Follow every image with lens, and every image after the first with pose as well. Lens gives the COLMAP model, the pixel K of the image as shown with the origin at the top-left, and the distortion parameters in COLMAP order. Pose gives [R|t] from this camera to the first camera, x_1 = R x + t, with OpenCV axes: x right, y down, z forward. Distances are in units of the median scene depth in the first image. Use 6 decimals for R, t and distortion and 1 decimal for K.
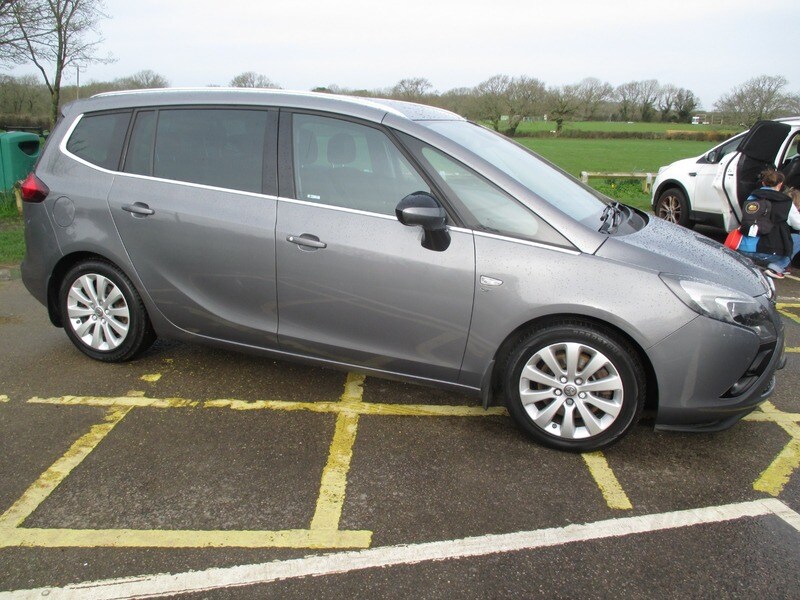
lens RADIAL K [[676.6, 0, 401.1], [0, 676.6, 304.9], [0, 0, 1]] dist [-0.030792, -0.001995]
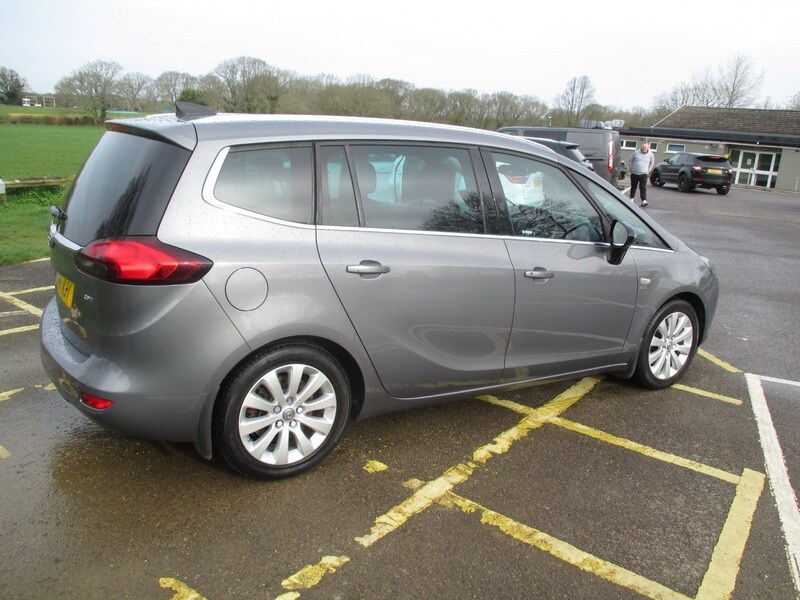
lens RADIAL K [[676.6, 0, 397.6], [0, 676.6, 302.6], [0, 0, 1]] dist [-0.030792, -0.001995]
pose [[0.598773, -0.190950, 0.777823, -1.199002], [0.172324, 0.979133, 0.107714, -0.218373], [-0.782161, 0.069541, 0.619184, 0.552412]]
